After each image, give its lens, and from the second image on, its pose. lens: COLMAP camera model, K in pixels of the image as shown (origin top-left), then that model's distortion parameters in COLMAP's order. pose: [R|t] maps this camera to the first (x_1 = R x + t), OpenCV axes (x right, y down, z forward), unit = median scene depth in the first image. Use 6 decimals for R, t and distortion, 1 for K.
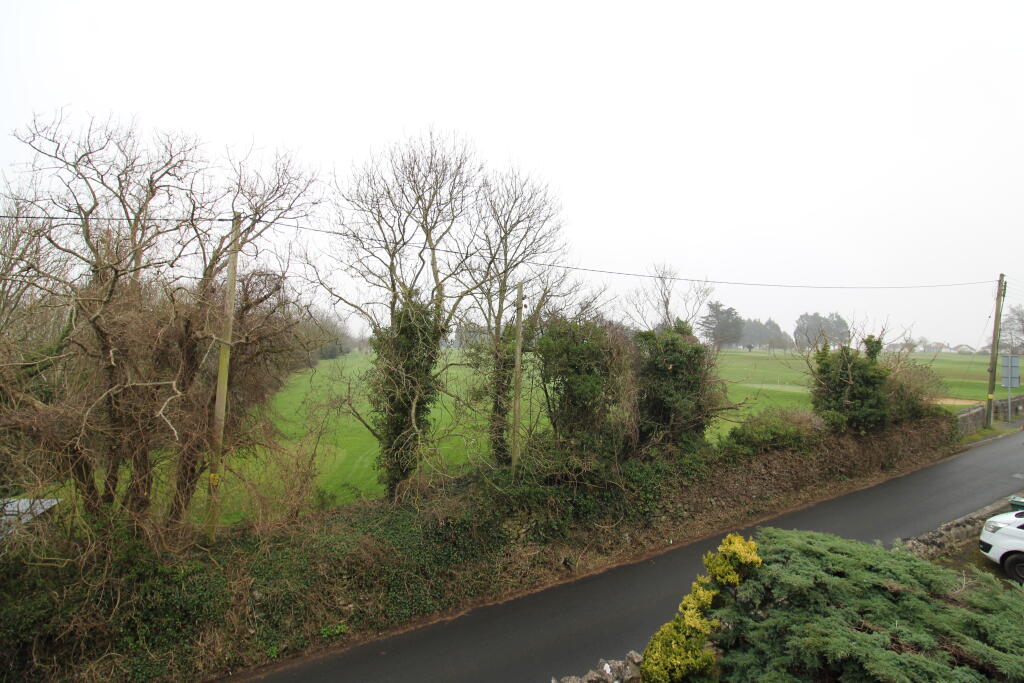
lens RADIAL K [[481.1, 0, 505.6], [0, 481.1, 334.6], [0, 0, 1]] dist [-0.002964, -0.000063]
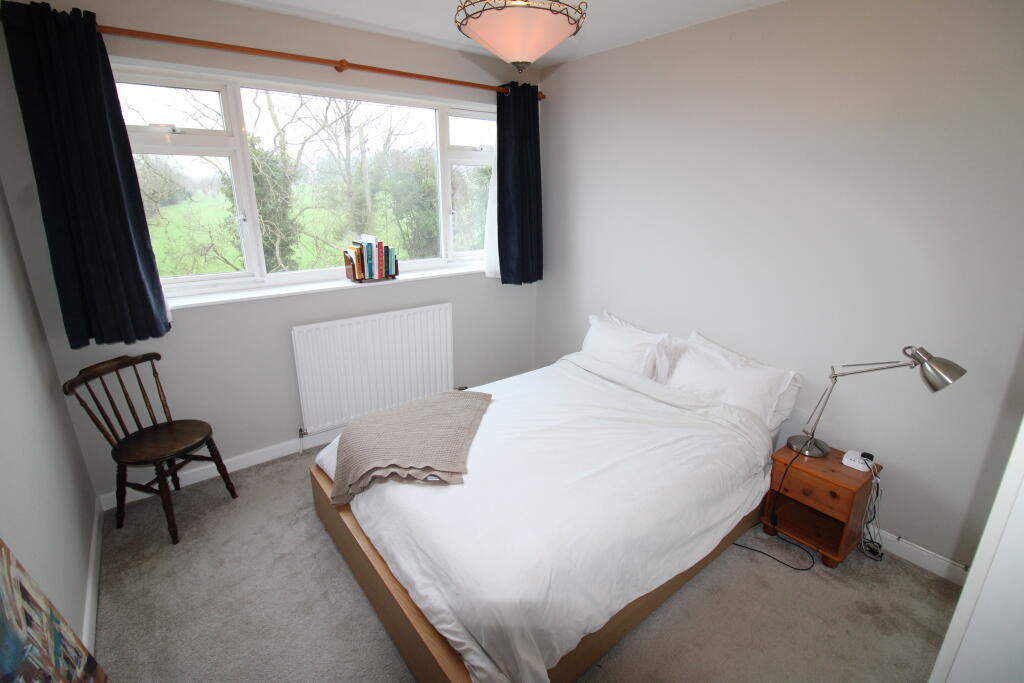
lens RADIAL K [[481.1, 0, 513.0], [0, 481.1, 341.8], [0, 0, 1]] dist [-0.002964, -0.000063]
pose [[0.965798, -0.119865, 0.229927, 0.055365], [0.031951, 0.934994, 0.353222, -0.025979], [-0.257320, -0.333795, 0.906845, -0.234783]]
